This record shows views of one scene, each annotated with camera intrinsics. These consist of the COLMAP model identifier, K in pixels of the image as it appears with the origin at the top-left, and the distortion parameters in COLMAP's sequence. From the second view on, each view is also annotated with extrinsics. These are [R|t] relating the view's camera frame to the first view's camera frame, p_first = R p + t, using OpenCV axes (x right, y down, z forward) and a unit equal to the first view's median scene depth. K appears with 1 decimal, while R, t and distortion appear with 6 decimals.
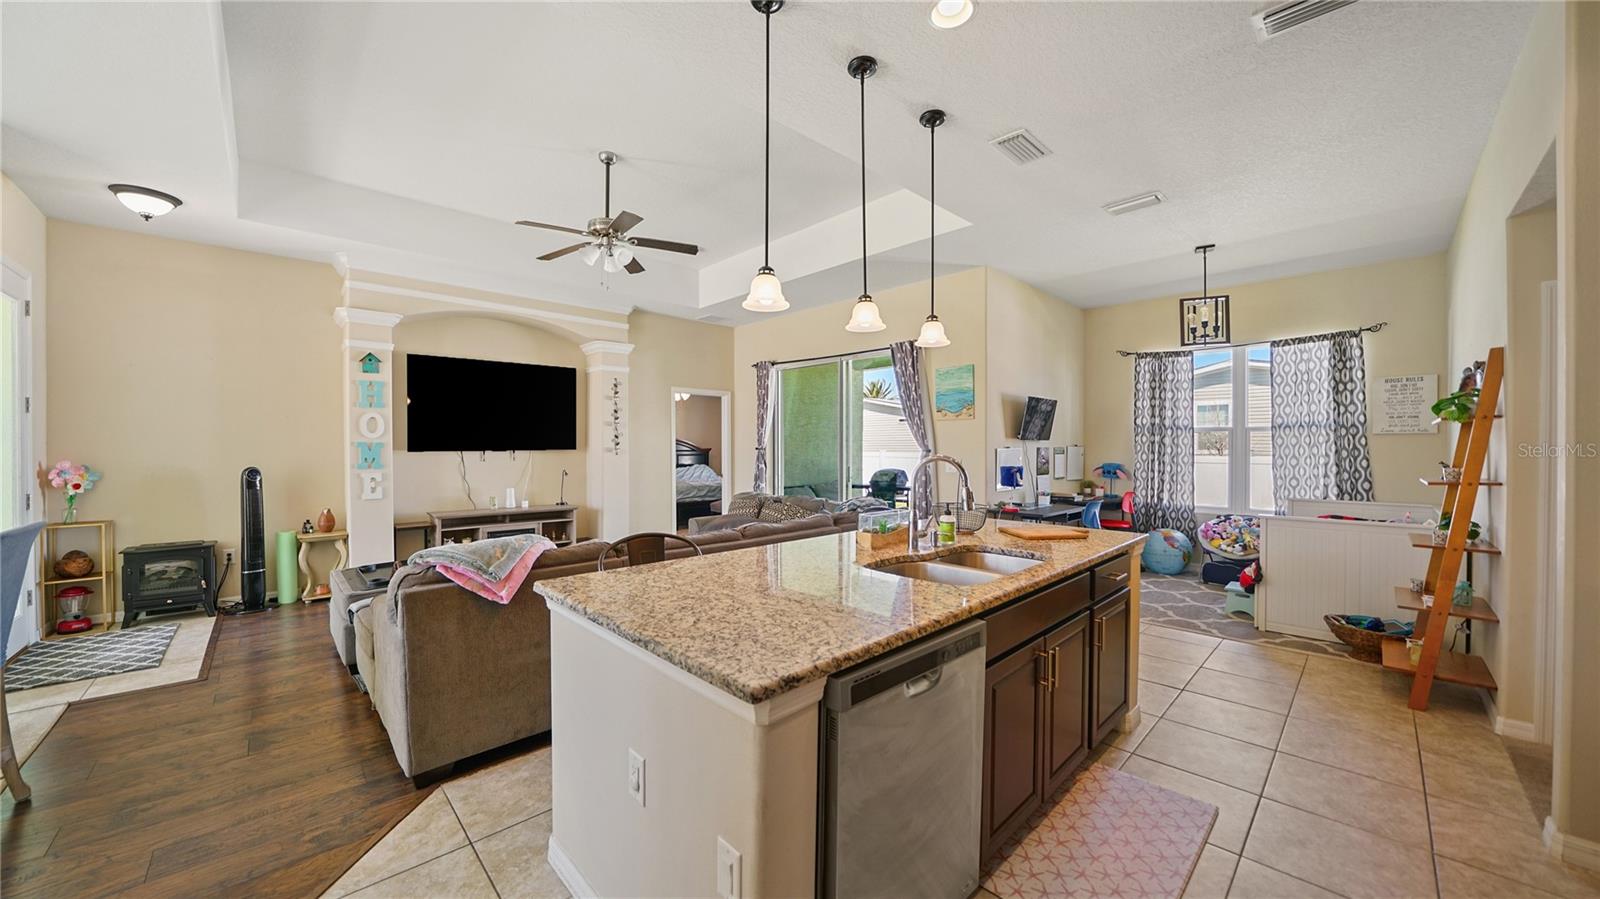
lens RADIAL K [[563.3, 0, 791.0], [0, 563.3, 451.9], [0, 0, 1]] dist [-0.029388, 0.003962]
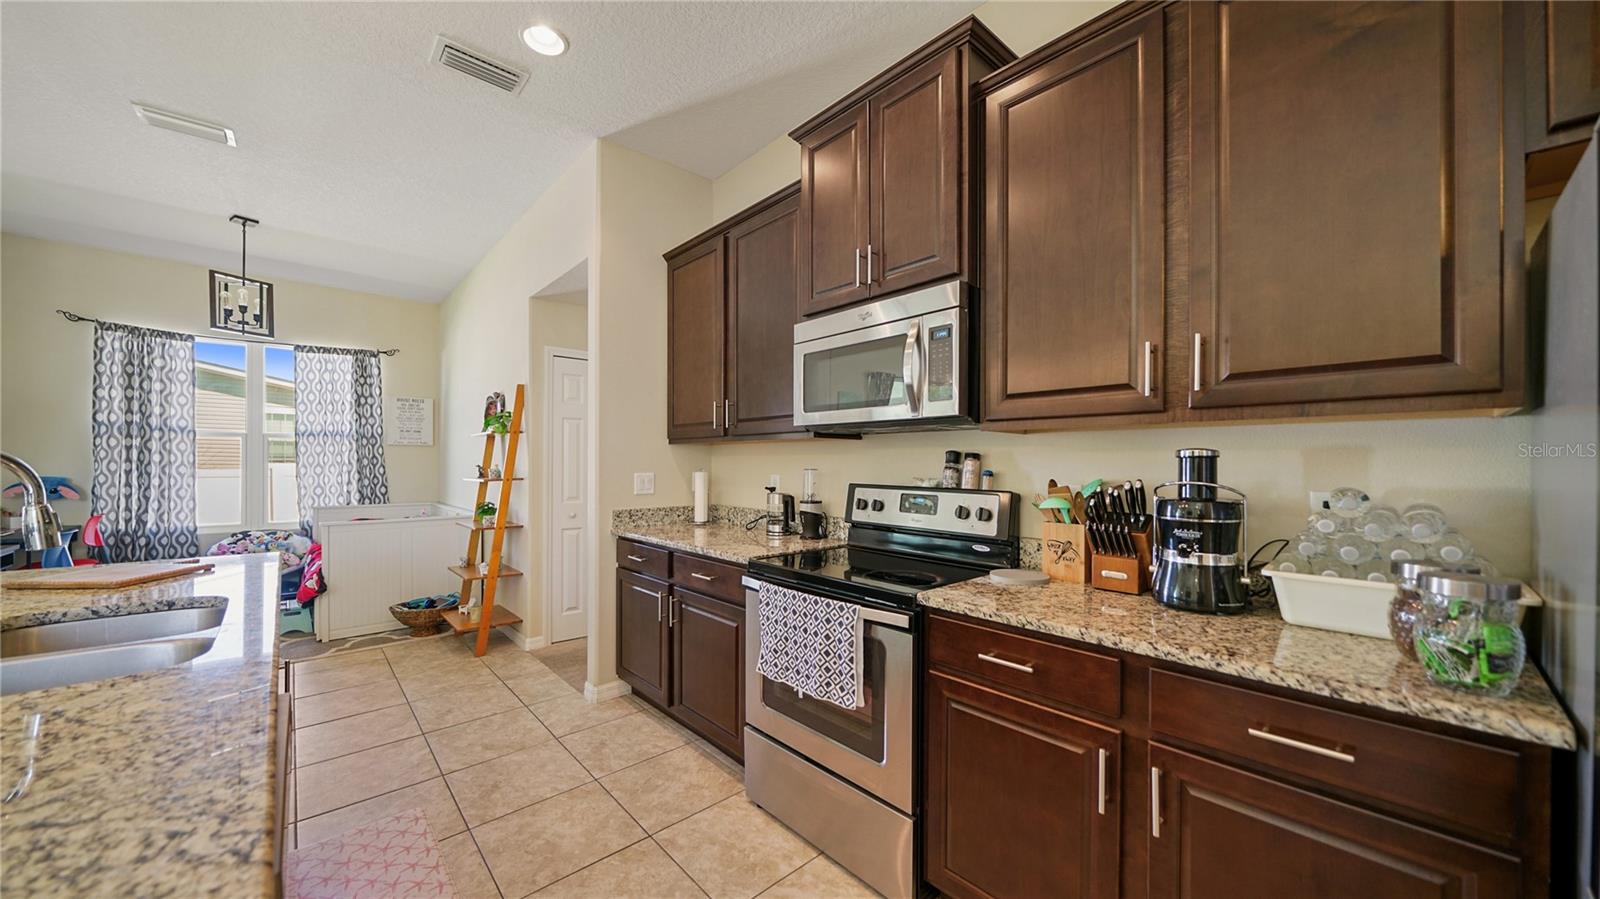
lens RADIAL K [[557.2, 0, 797.8], [0, 557.2, 464.6], [0, 0, 1]] dist [-0.000888, -0.002595]
pose [[0.021645, -0.000484, 0.999766, -0.081667], [0.004064, 0.999992, 0.000396, 0.011659], [-0.999757, 0.004054, 0.021647, 0.113766]]
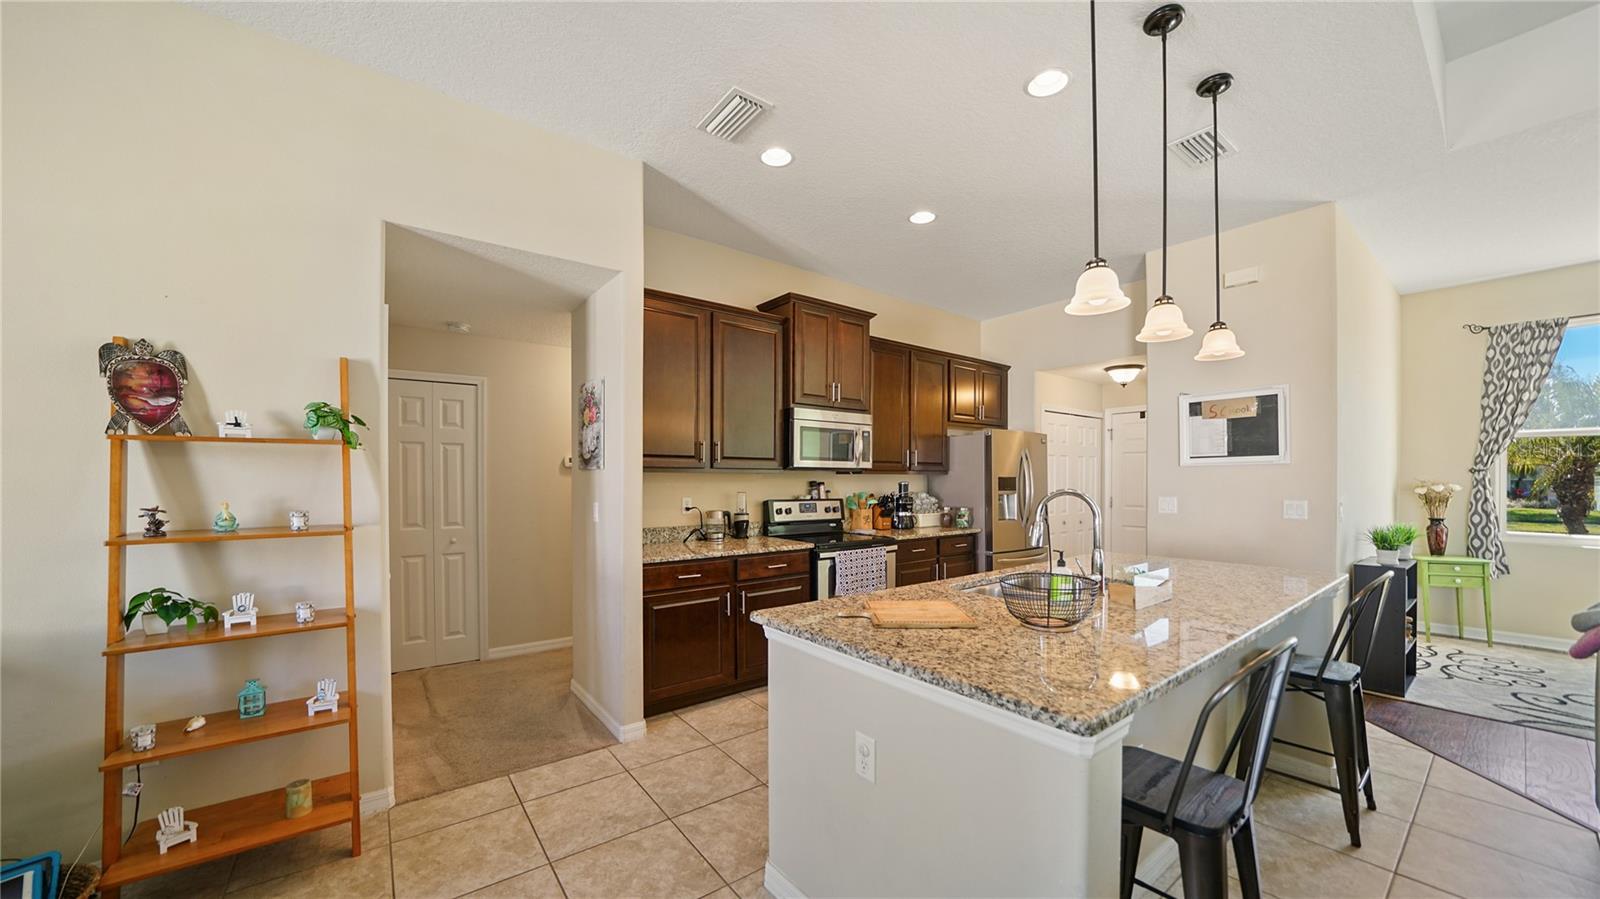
lens RADIAL K [[567.2, 0, 793.3], [0, 567.2, 482.5], [0, 0, 1]] dist [-0.013723, 0.000098]
pose [[-0.994185, 0.000619, 0.107682, 0.280816], [0.002262, 0.999883, 0.015139, -0.009265], [-0.107660, 0.015295, -0.994070, 0.892647]]
